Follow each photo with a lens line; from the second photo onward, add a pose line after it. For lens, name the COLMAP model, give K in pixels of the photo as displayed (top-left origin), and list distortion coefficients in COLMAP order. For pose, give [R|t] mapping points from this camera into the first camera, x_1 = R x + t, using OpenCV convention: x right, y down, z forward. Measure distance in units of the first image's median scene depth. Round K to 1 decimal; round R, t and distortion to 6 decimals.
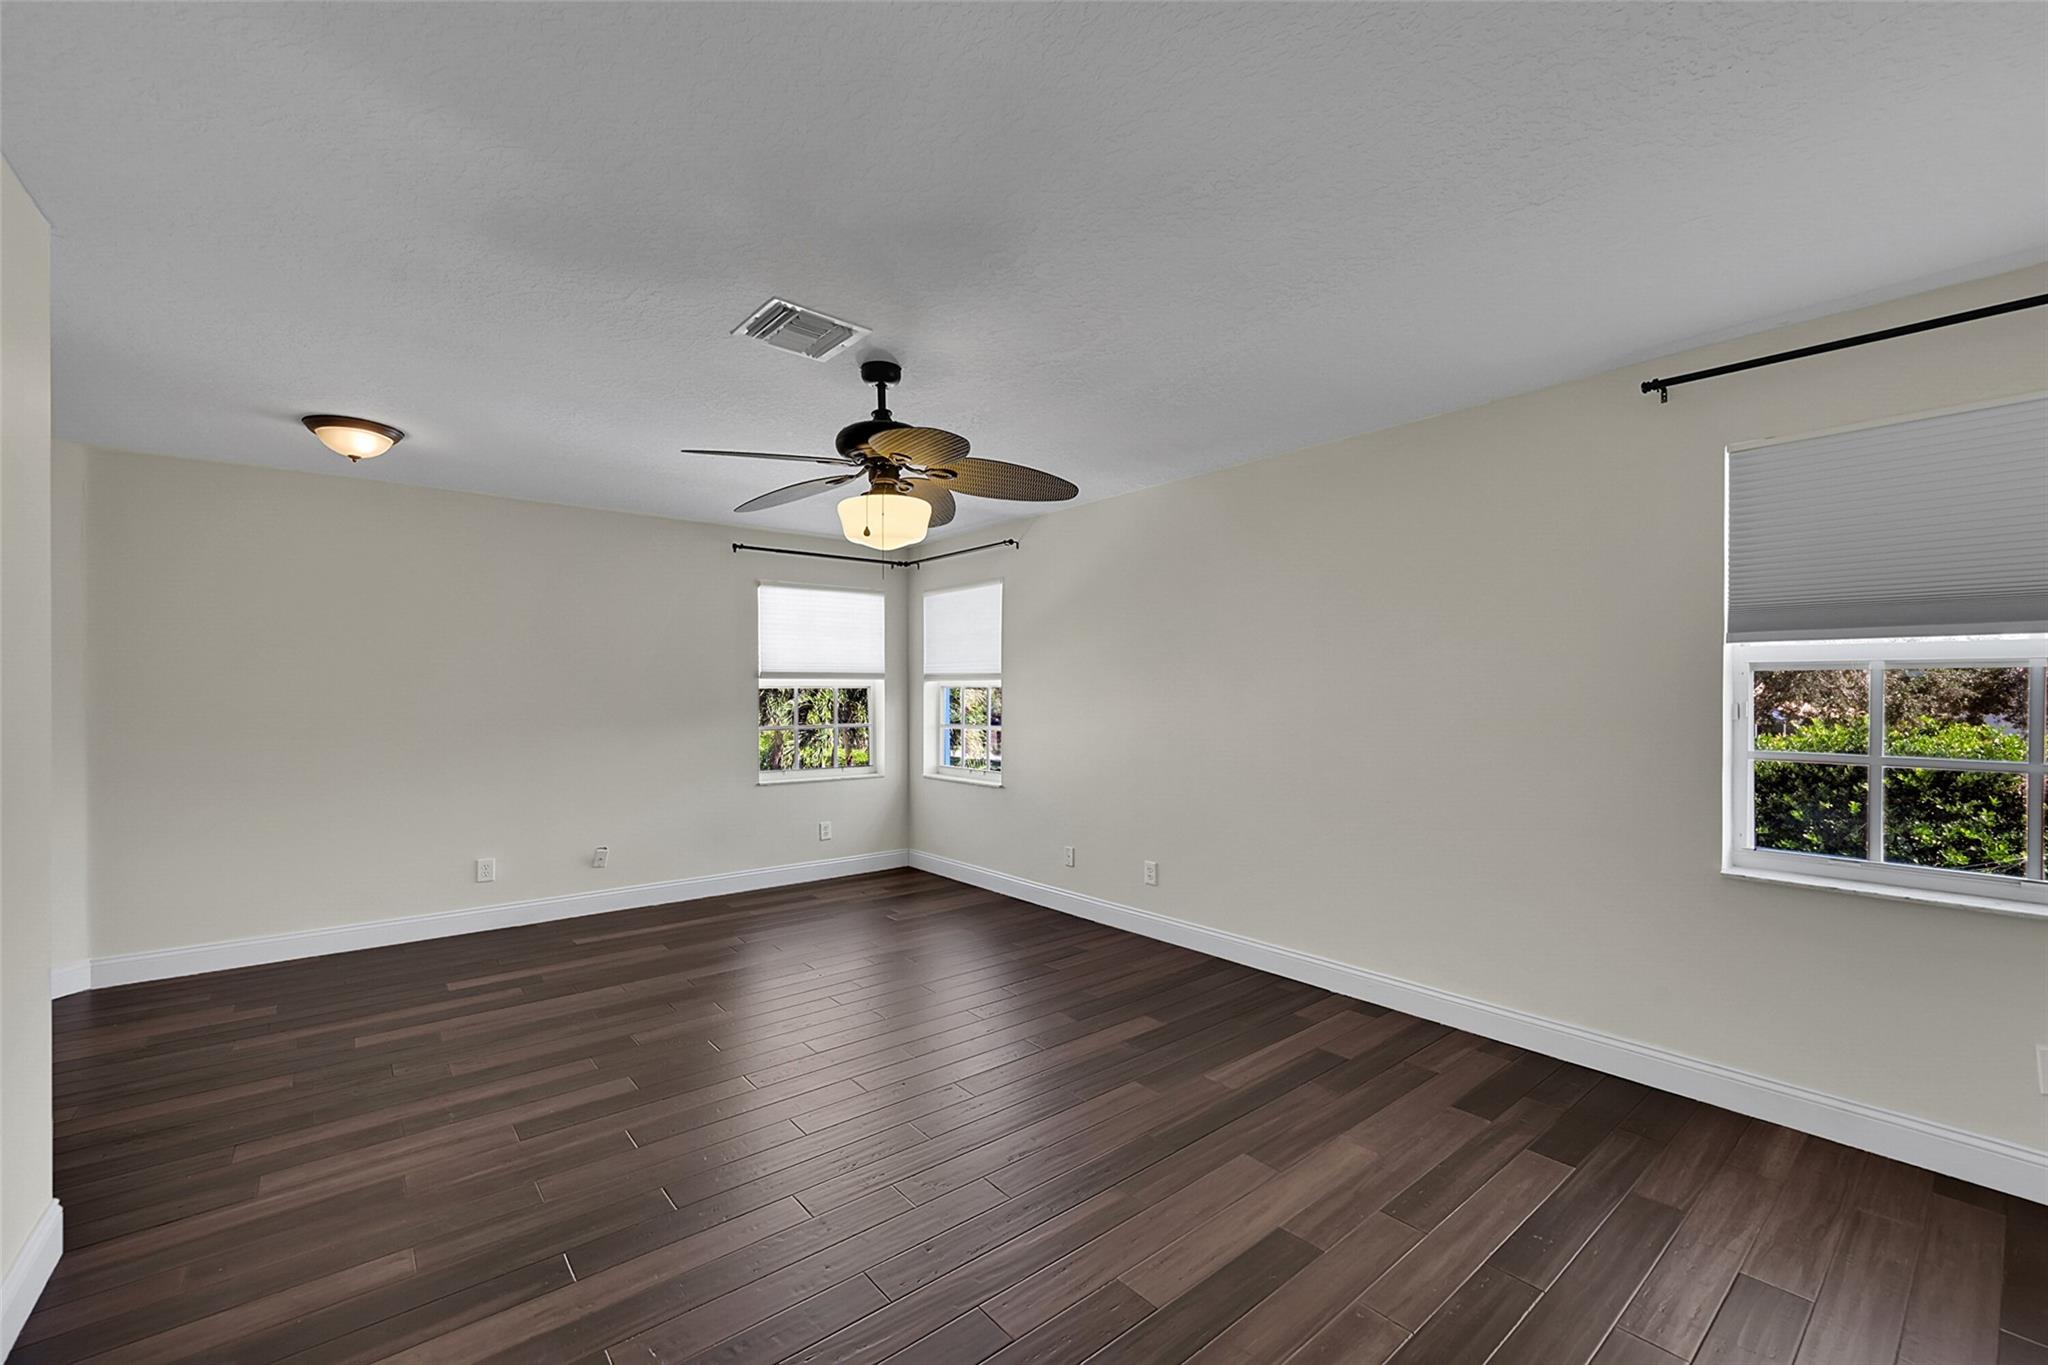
lens RADIAL K [[826.3, 0, 1038.2], [0, 826.3, 691.0], [0, 0, 1]] dist [0.012573, -0.000084]
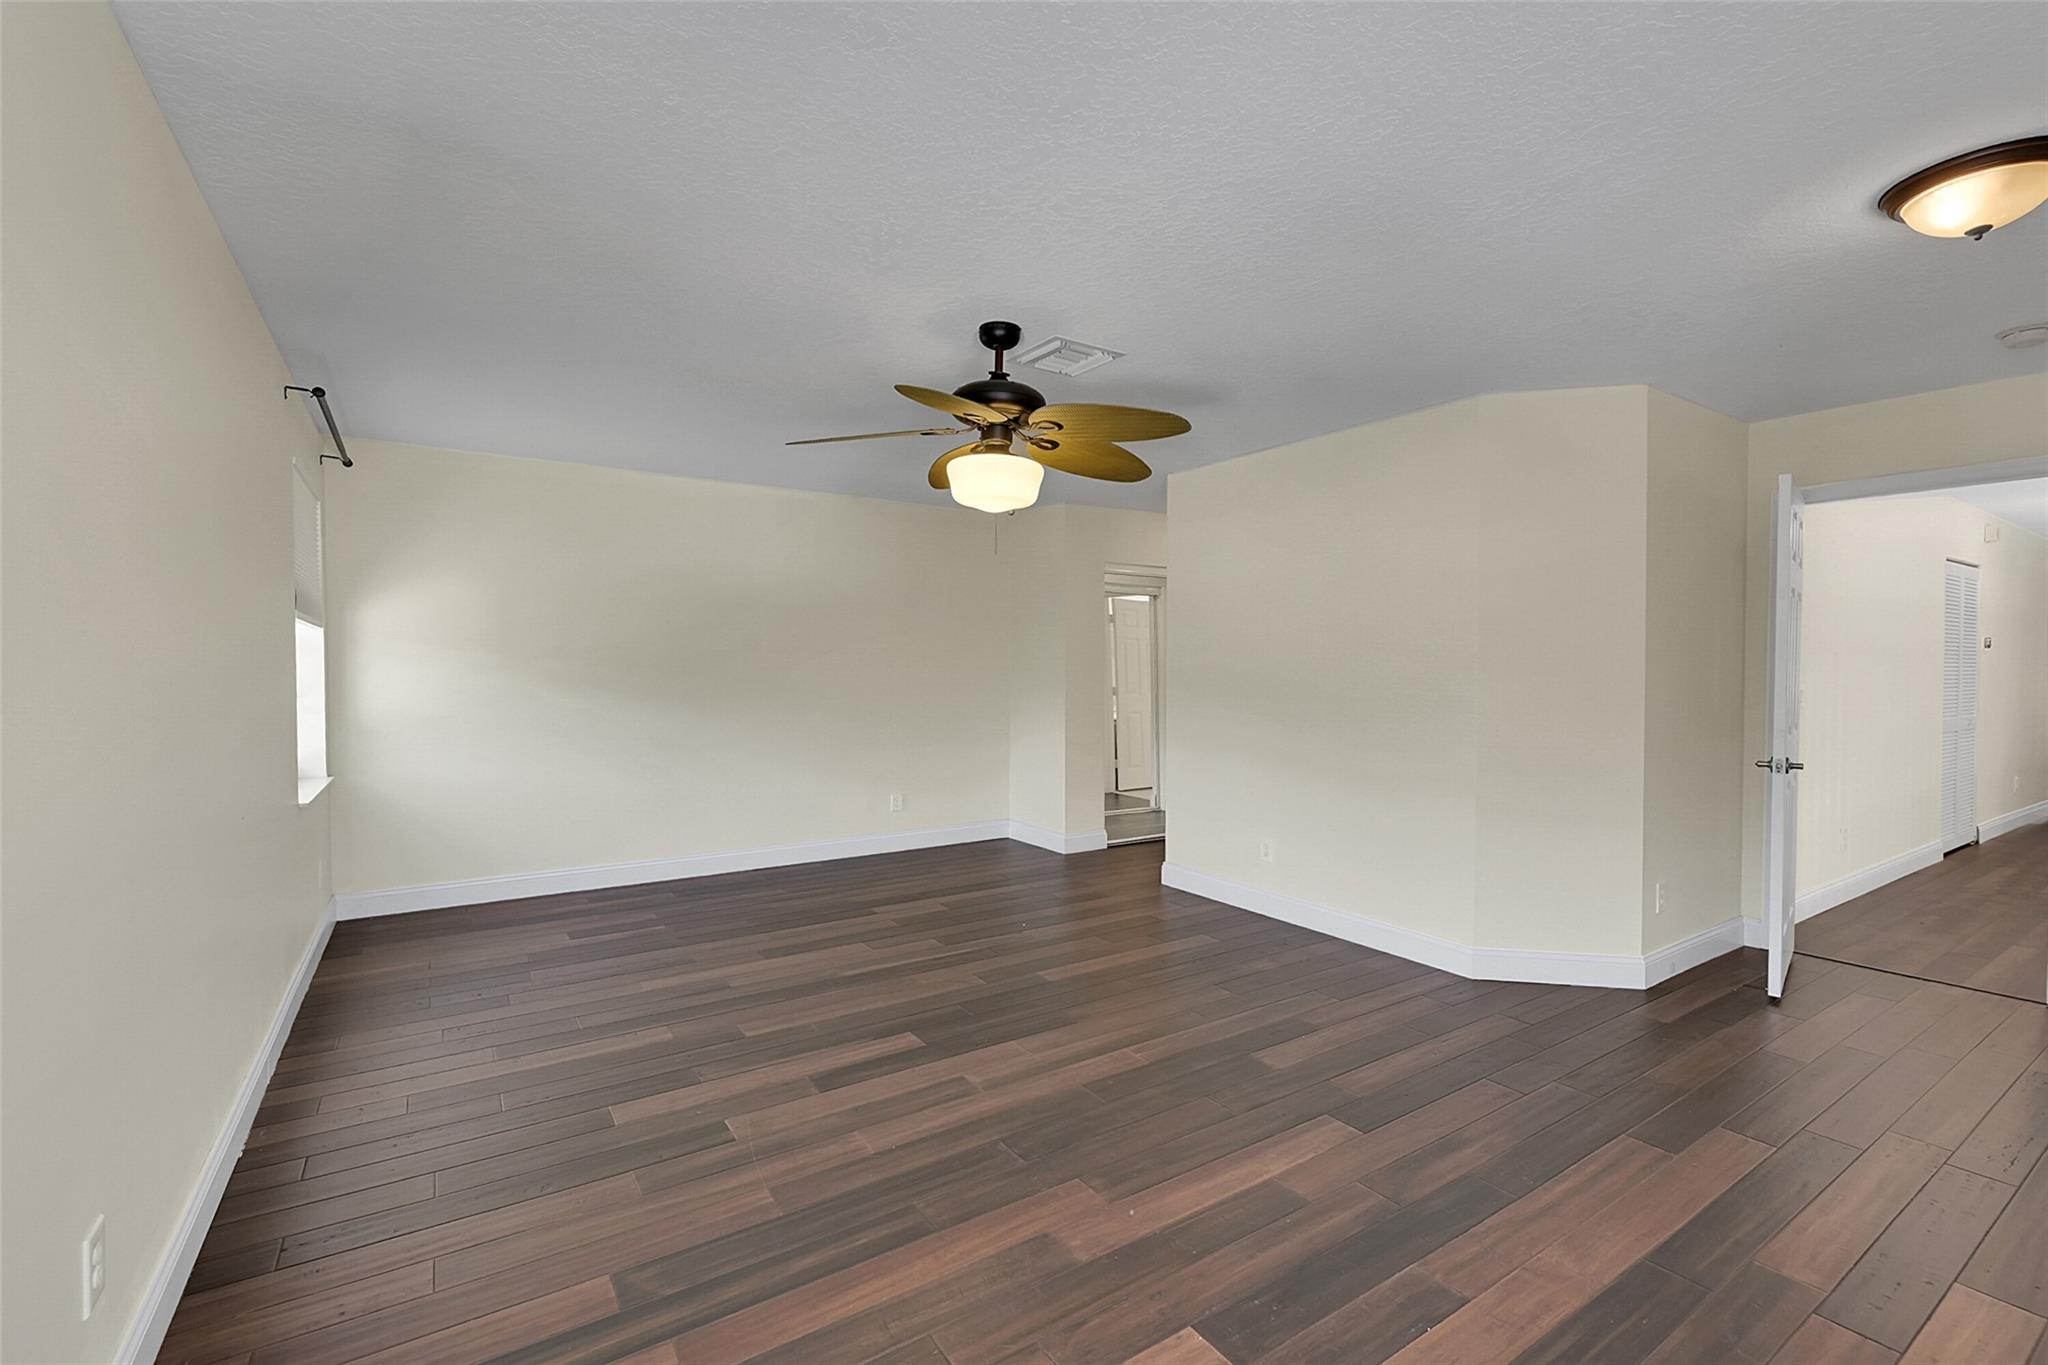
lens RADIAL K [[875.6, 0, 1030.3], [0, 875.6, 634.0], [0, 0, 1]] dist [0.000447, 0.000055]
pose [[-0.992472, 0.010442, 0.122023, -0.252586], [0.005691, 0.999214, -0.039222, 0.022107], [-0.122337, -0.038233, -0.991752, 1.429120]]
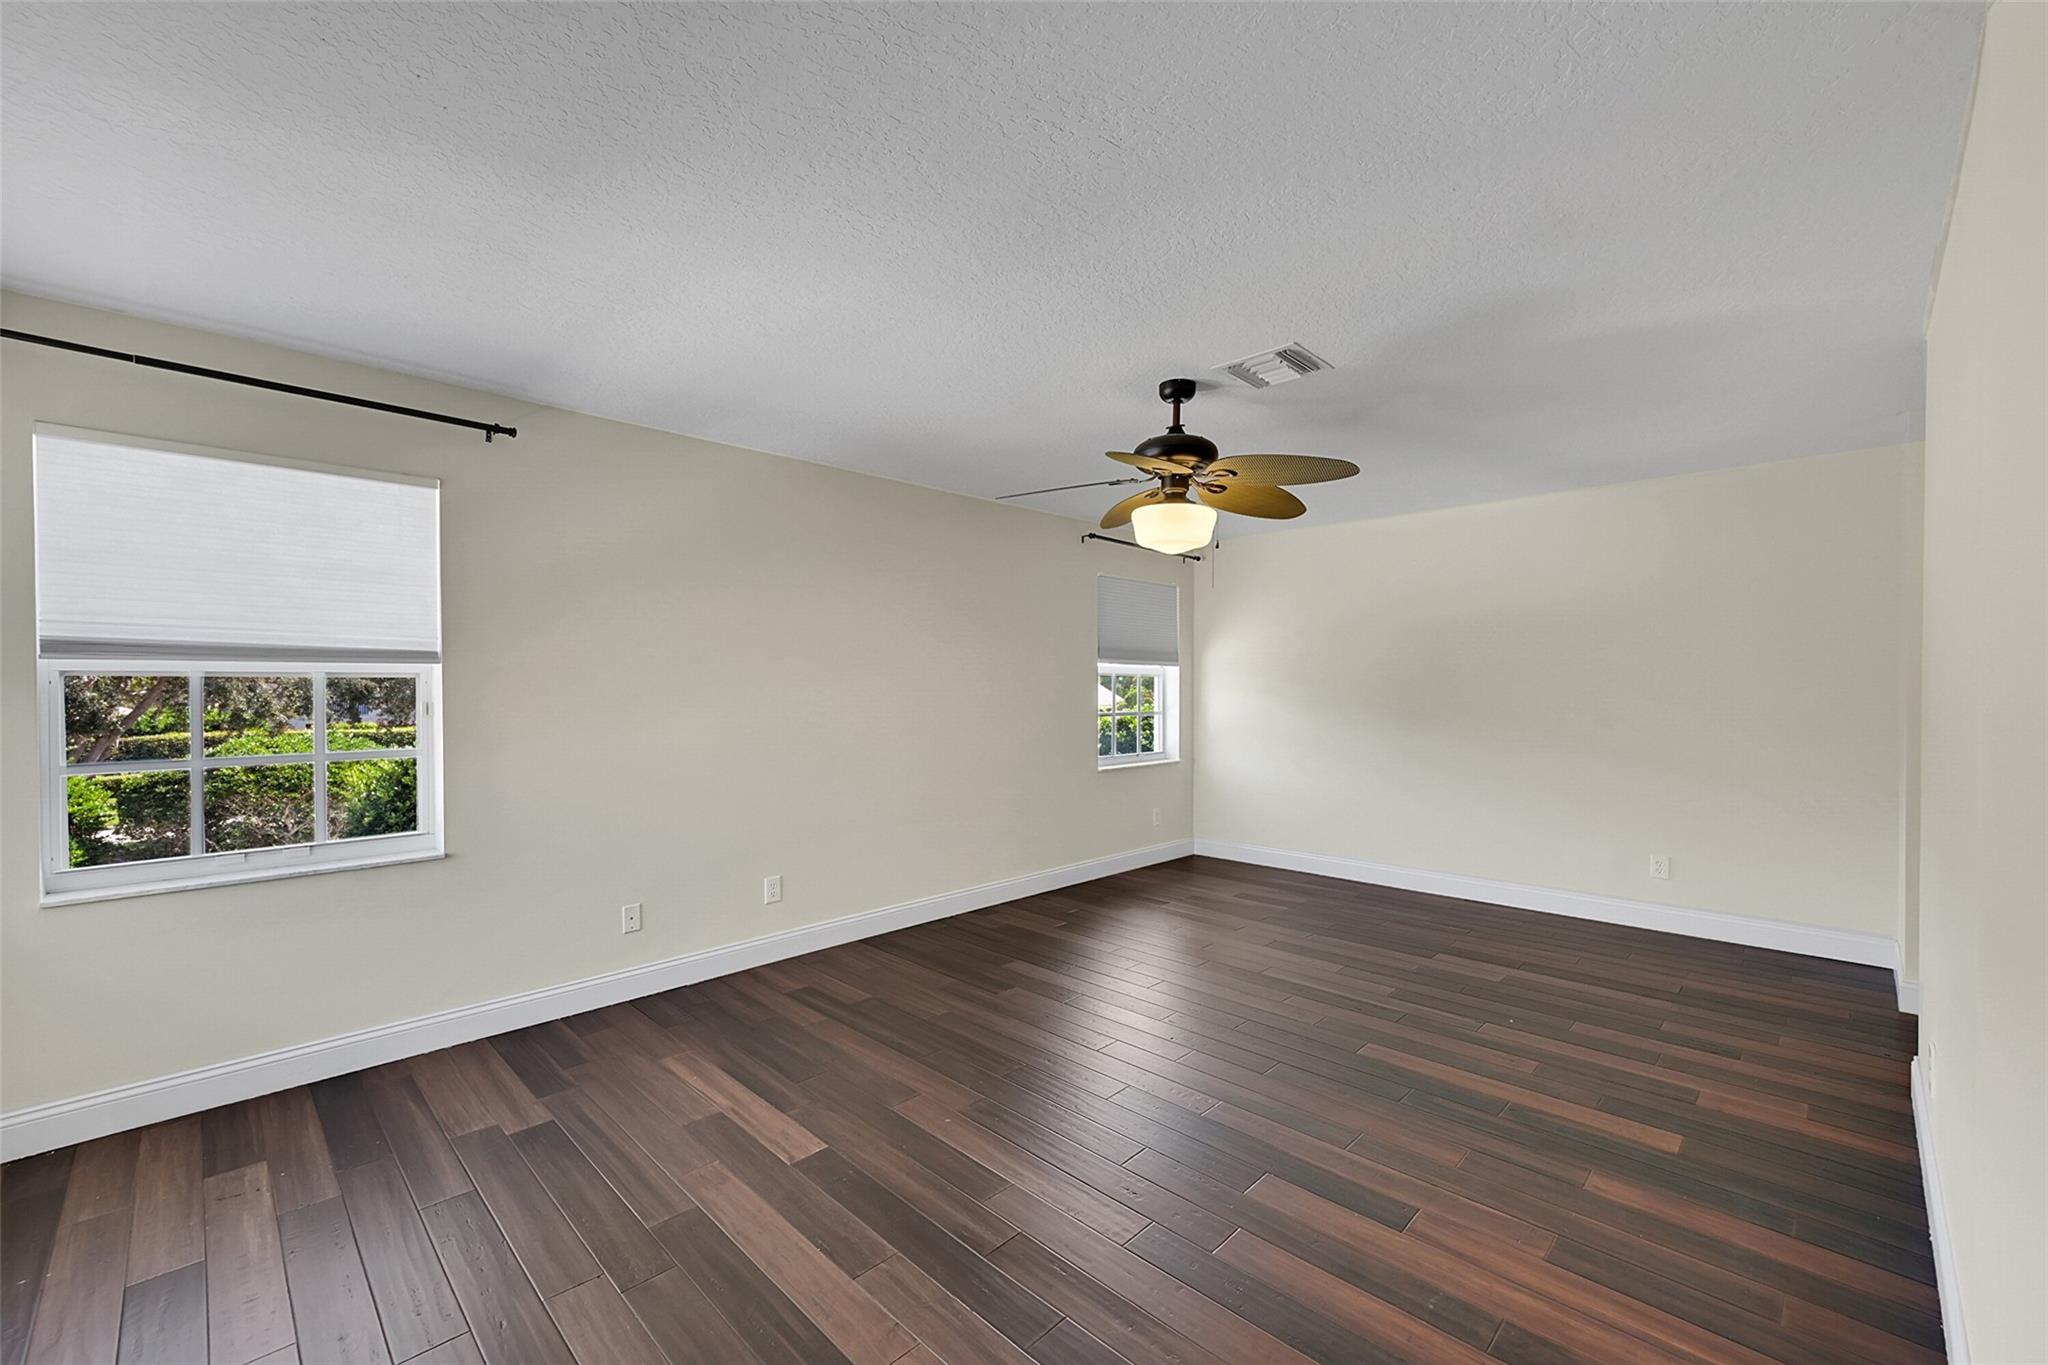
lens RADIAL K [[837.9, 0, 1035.9], [0, 837.9, 691.0], [0, 0, 1]] dist [-0.000182, -0.000003]
pose [[-0.093120, 0.000013, 0.995655, -0.882969], [0.001858, 0.999998, 0.000161, 0.008351], [-0.995653, 0.001865, -0.093120, 0.904749]]
